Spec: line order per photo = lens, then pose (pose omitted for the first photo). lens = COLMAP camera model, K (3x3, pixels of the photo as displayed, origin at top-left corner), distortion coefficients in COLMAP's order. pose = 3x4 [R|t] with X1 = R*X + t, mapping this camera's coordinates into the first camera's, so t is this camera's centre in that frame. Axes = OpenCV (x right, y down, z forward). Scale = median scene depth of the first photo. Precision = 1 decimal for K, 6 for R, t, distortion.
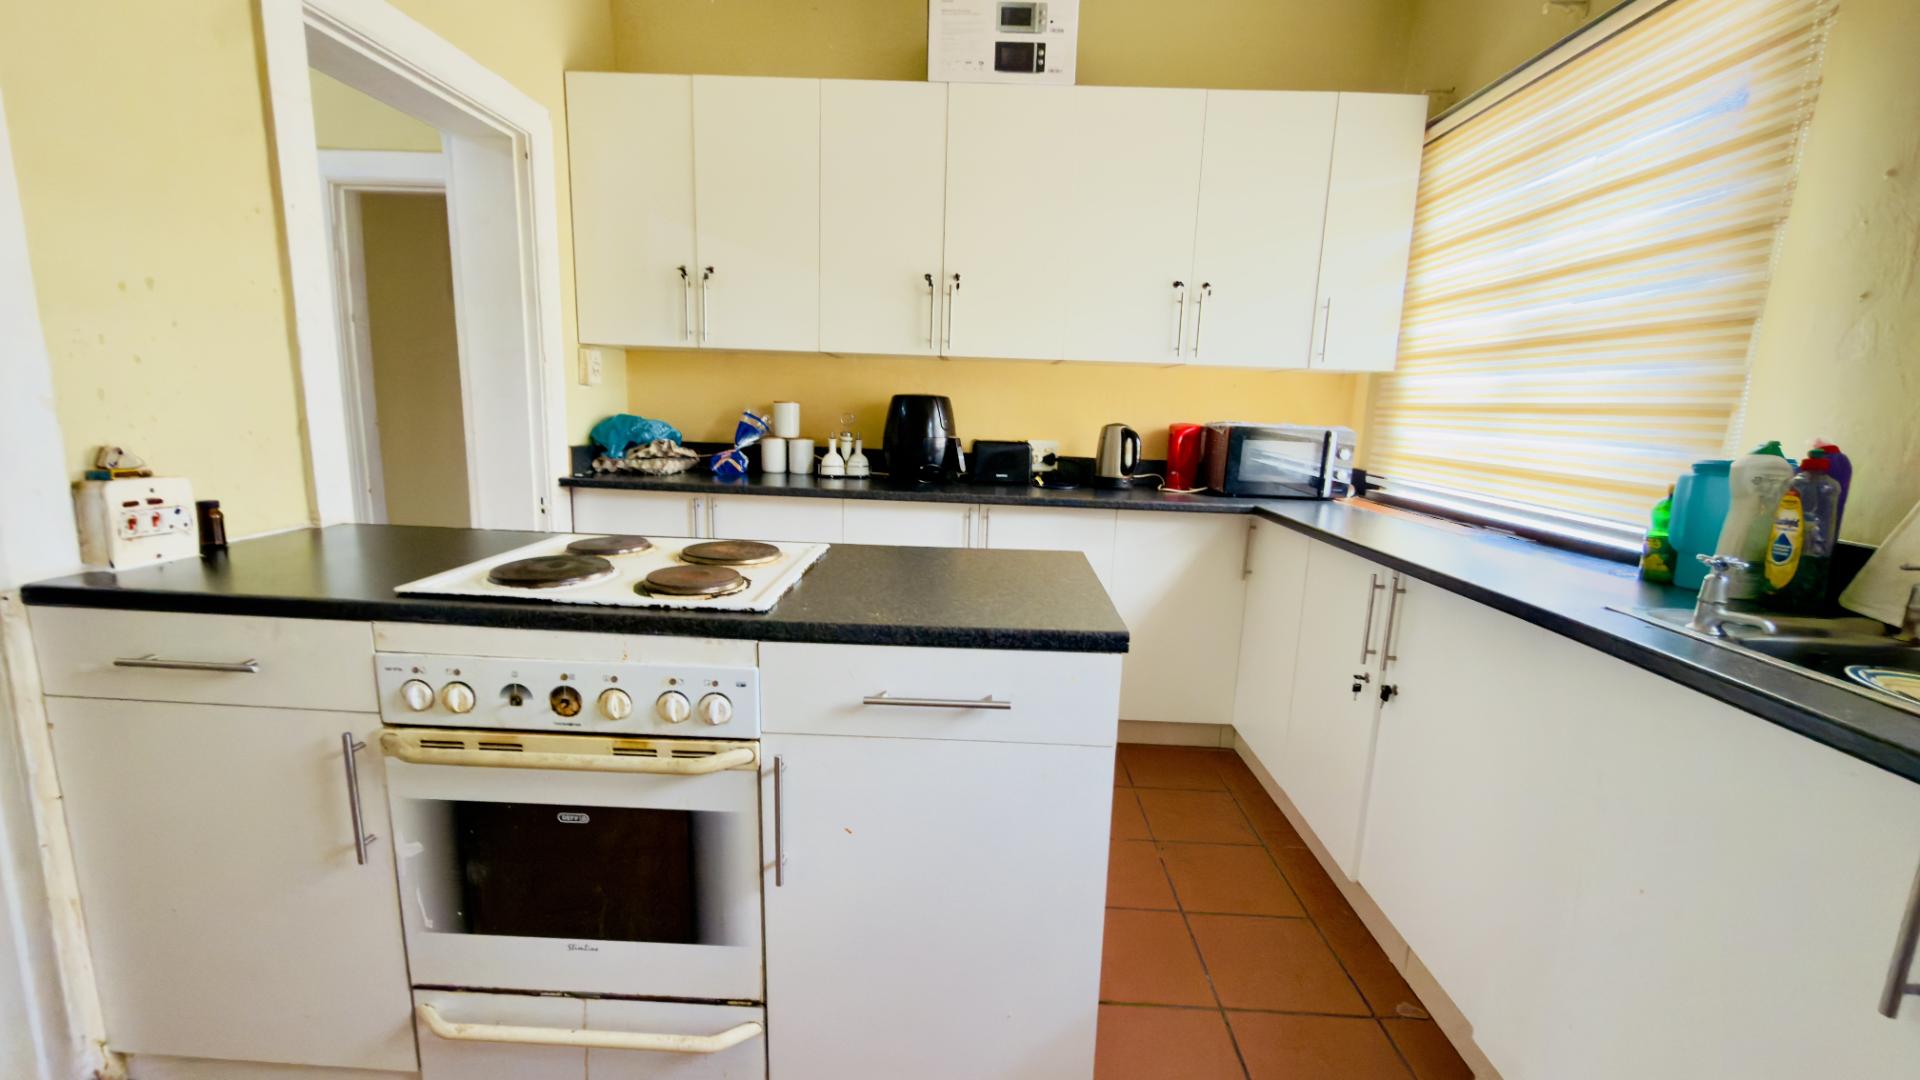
lens RADIAL K [[766.4, 0, 966.5], [0, 766.4, 535.5], [0, 0, 1]] dist [-0.000791, -0.000310]
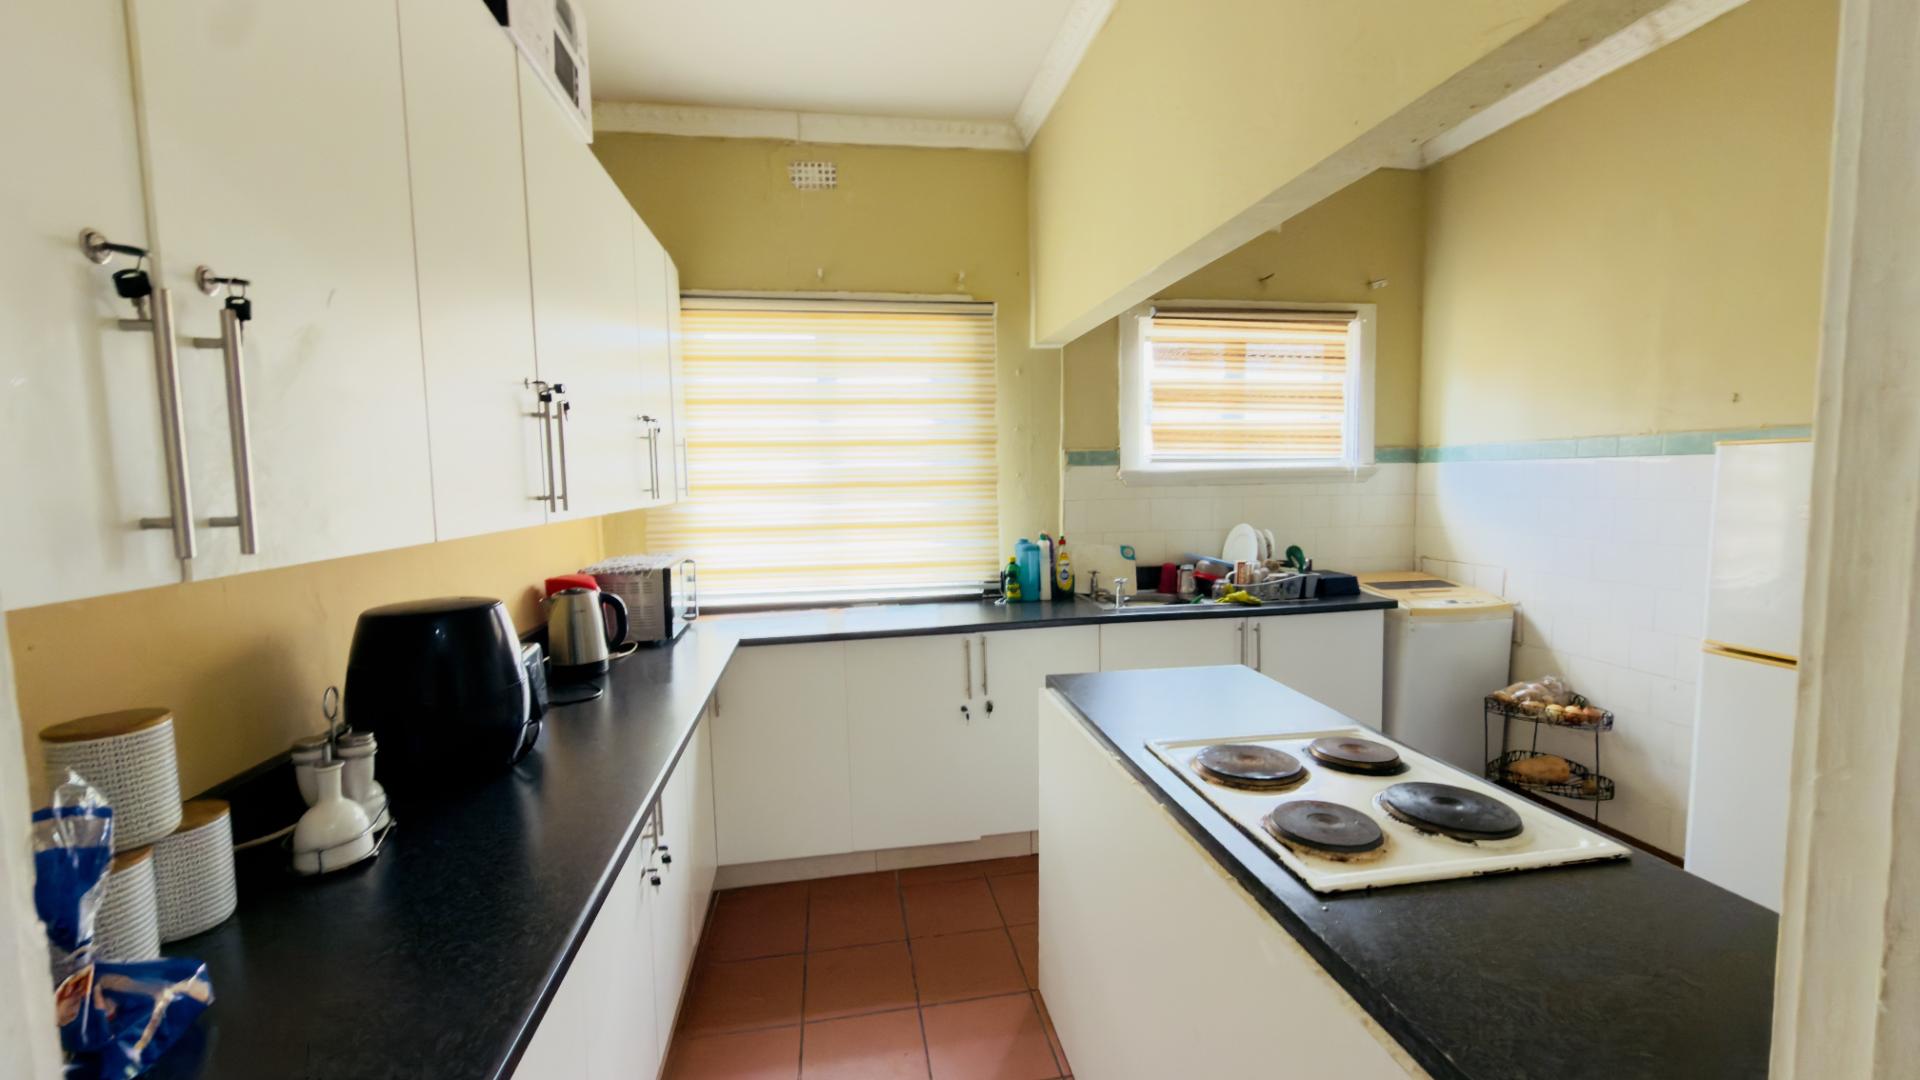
lens RADIAL K [[766.4, 0, 961.4], [0, 766.4, 539.5], [0, 0, 1]] dist [-0.000791, -0.000310]
pose [[-0.194339, -0.112661, 0.974443, -0.679883], [0.181672, 0.972064, 0.148617, -0.270471], [-0.963965, 0.205911, -0.168442, 0.866932]]
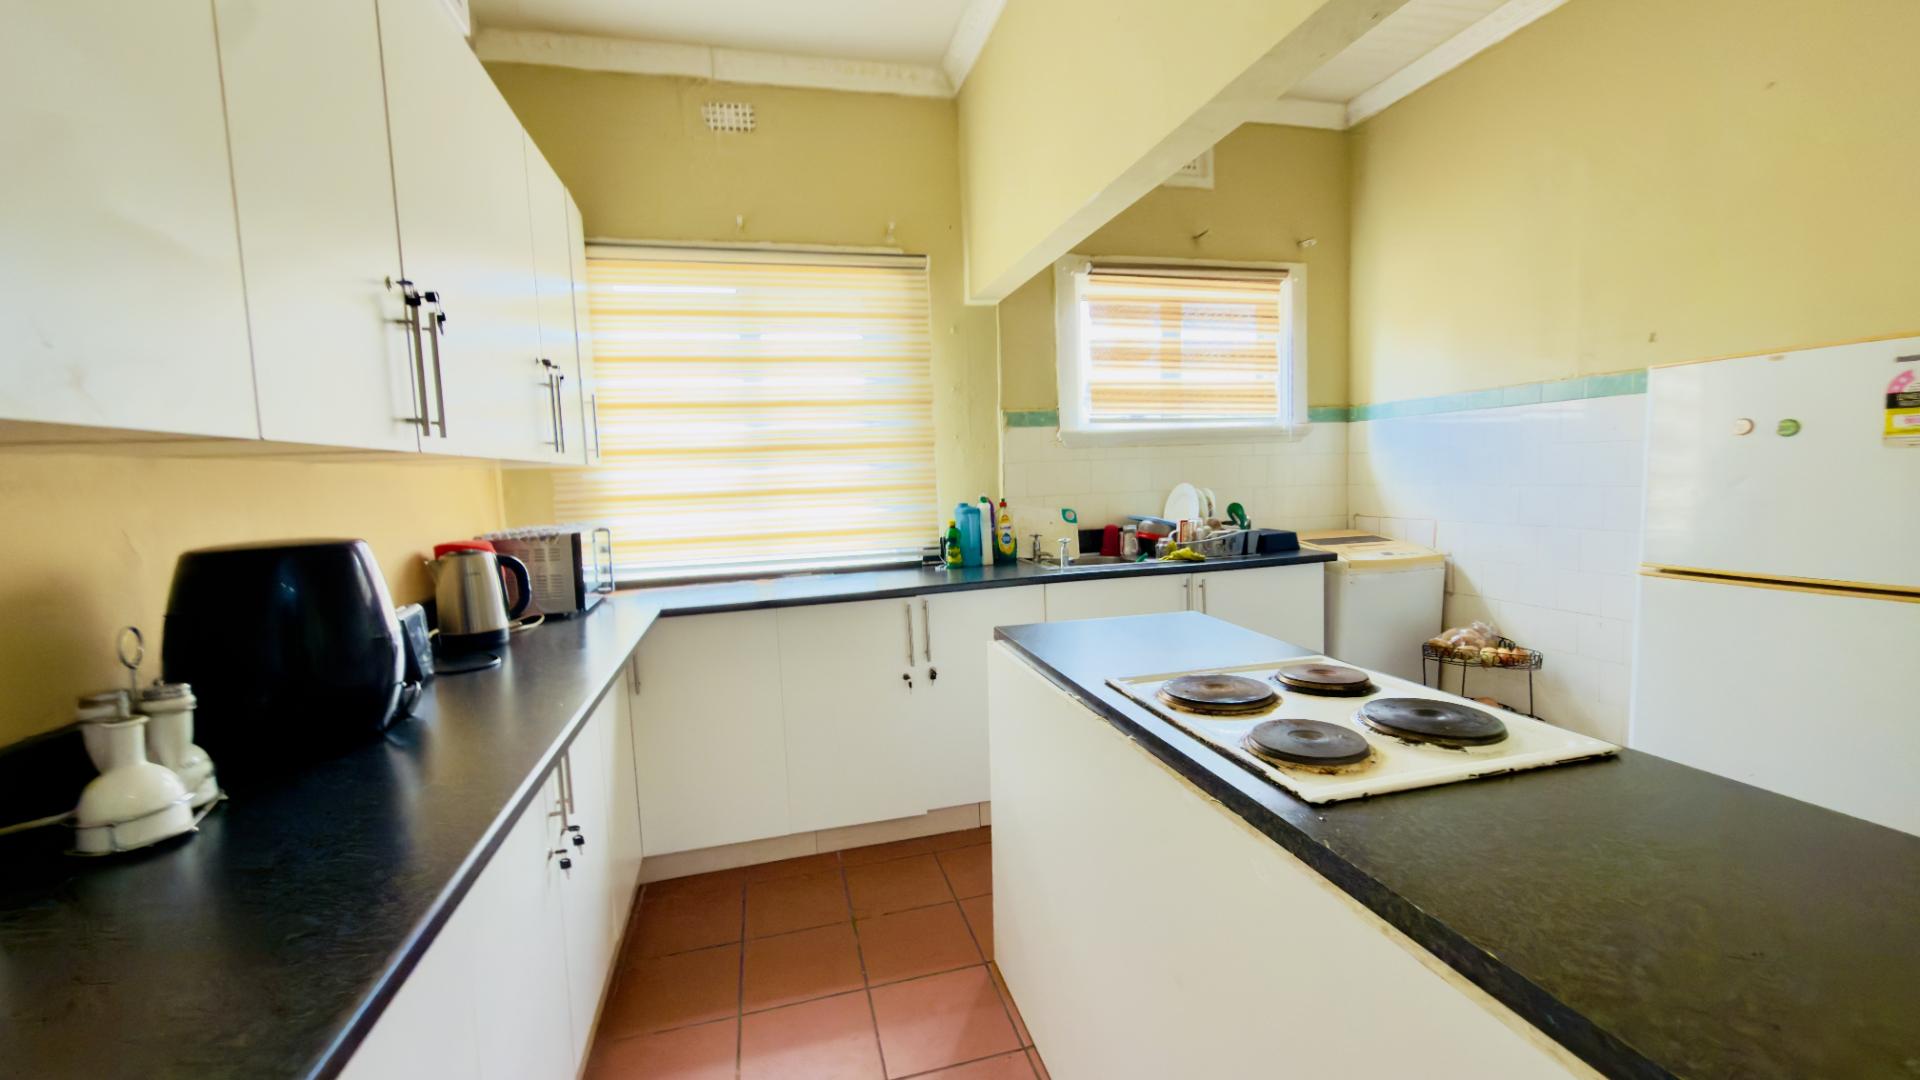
lens RADIAL K [[766.4, 0, 961.4], [0, 766.4, 537.5], [0, 0, 1]] dist [-0.000791, -0.000310]
pose [[-0.280969, -0.107810, 0.953642, -0.632358], [0.192796, 0.967073, 0.166131, -0.212022], [-0.940152, 0.230536, -0.250932, 0.875826]]
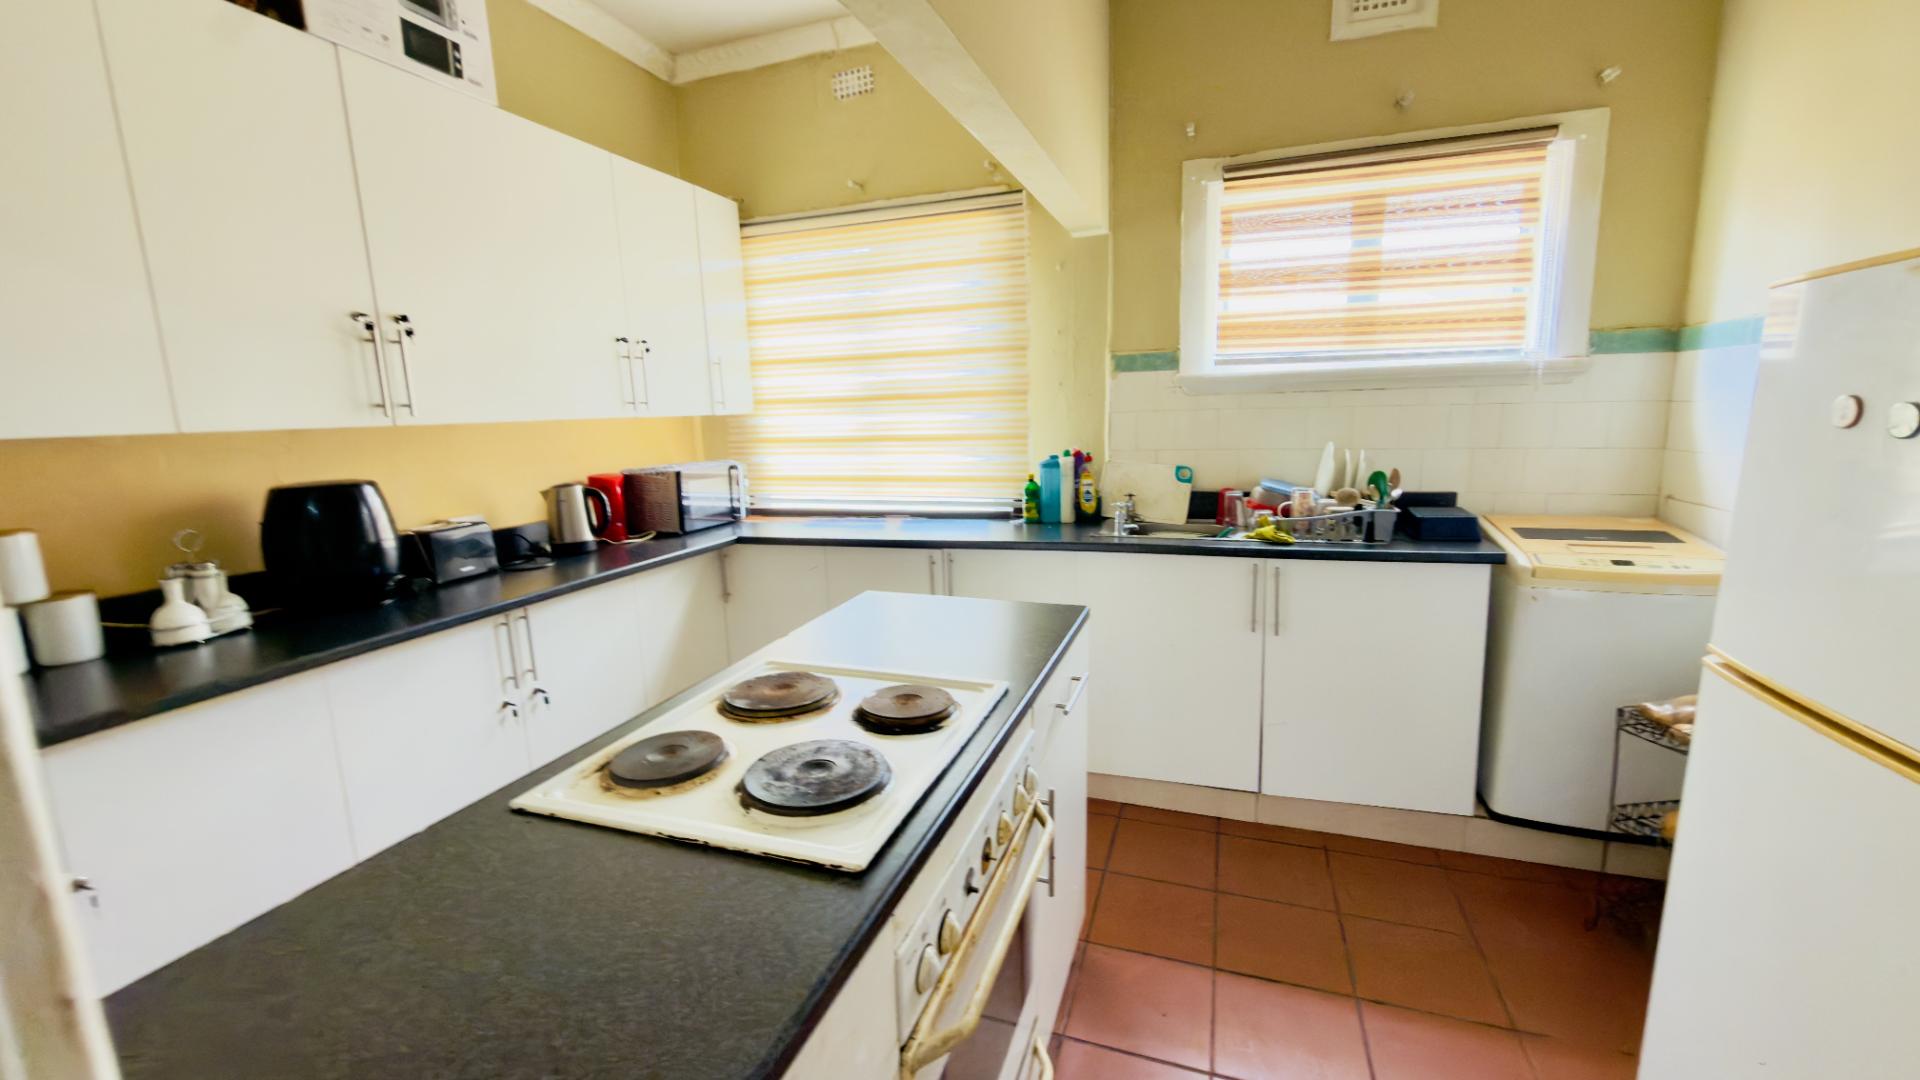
lens RADIAL K [[766.4, 0, 960.8], [0, 766.4, 539.4], [0, 0, 1]] dist [-0.000791, -0.000310]
pose [[0.300852, -0.206817, 0.930975, -0.608767], [0.206782, 0.967125, 0.148024, -0.137369], [-0.930983, 0.147976, 0.333727, 0.300653]]
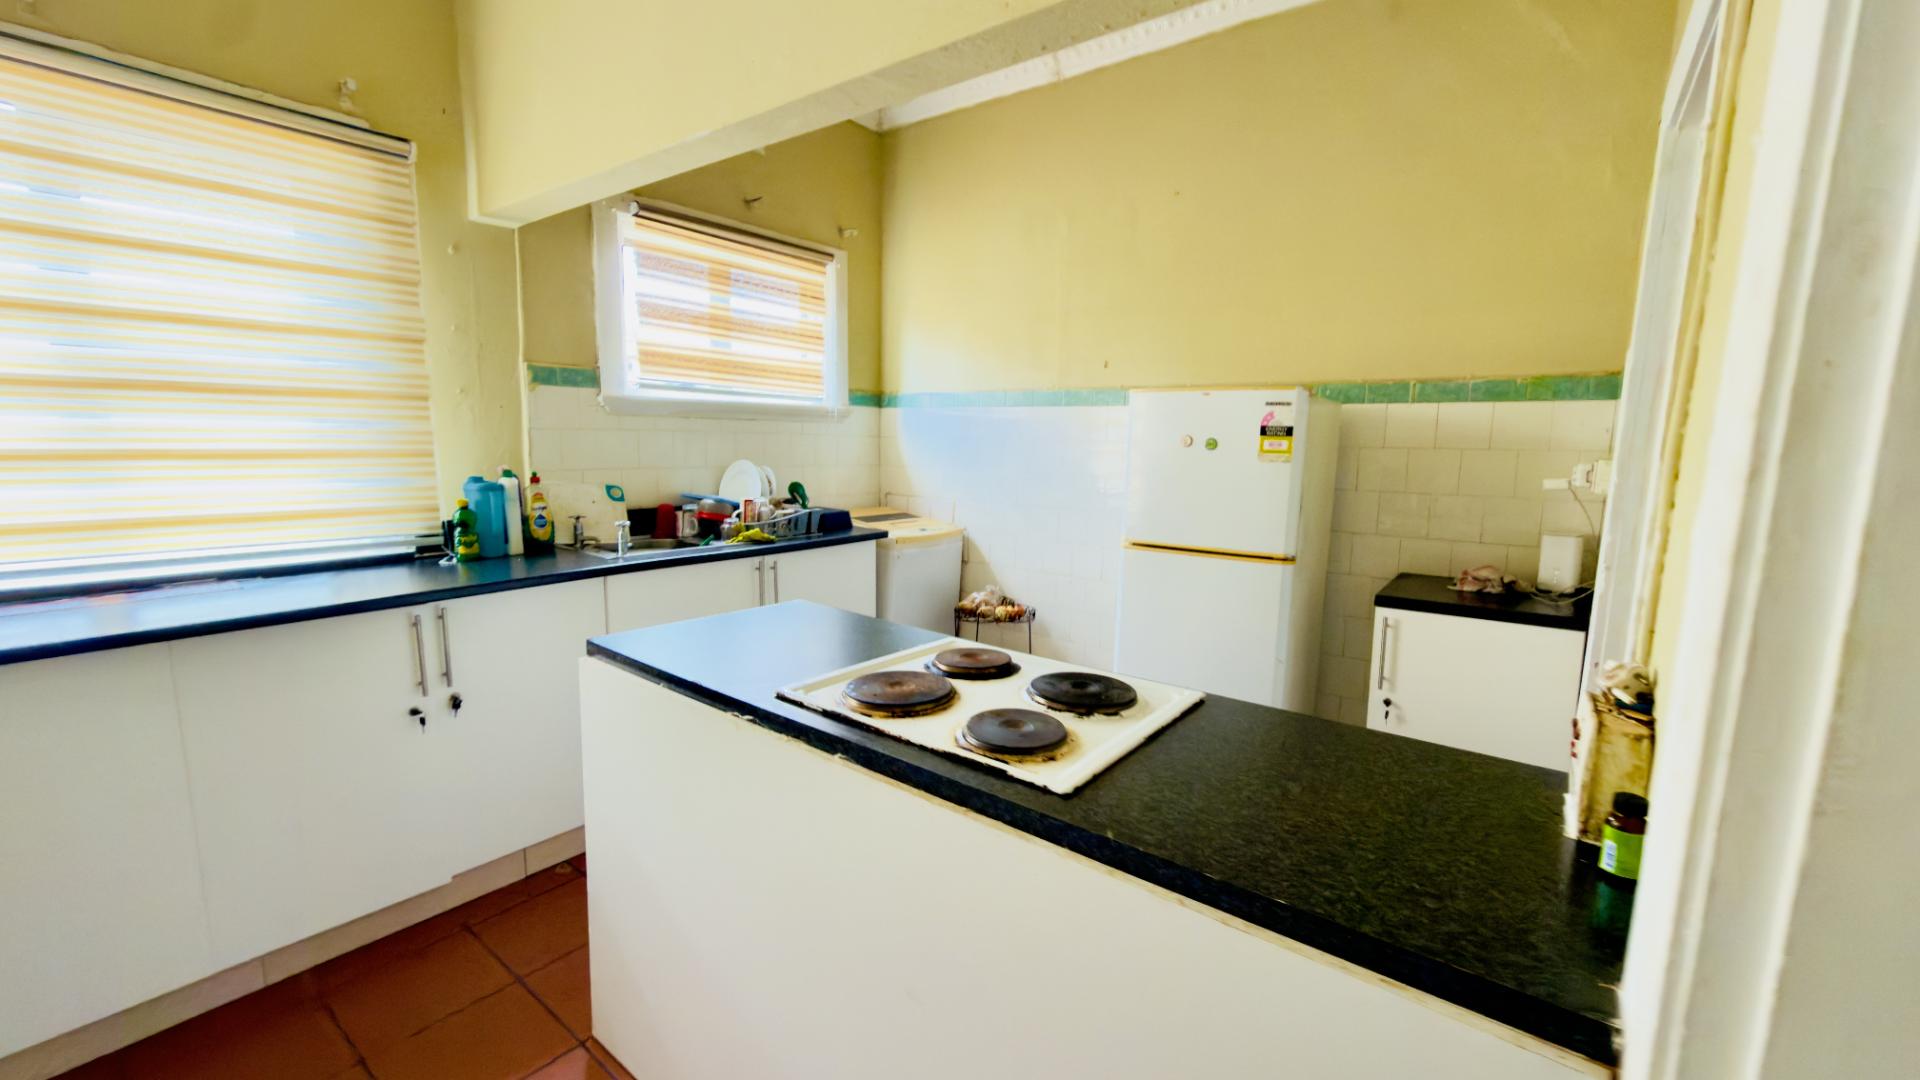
lens RADIAL K [[766.4, 0, 964.0], [0, 766.4, 540.5], [0, 0, 1]] dist [-0.000791, -0.000310]
pose [[-0.807122, -0.134167, 0.574938, -0.511860], [0.052235, 0.953788, 0.295905, -0.238279], [-0.588070, 0.268863, -0.762815, 0.948844]]
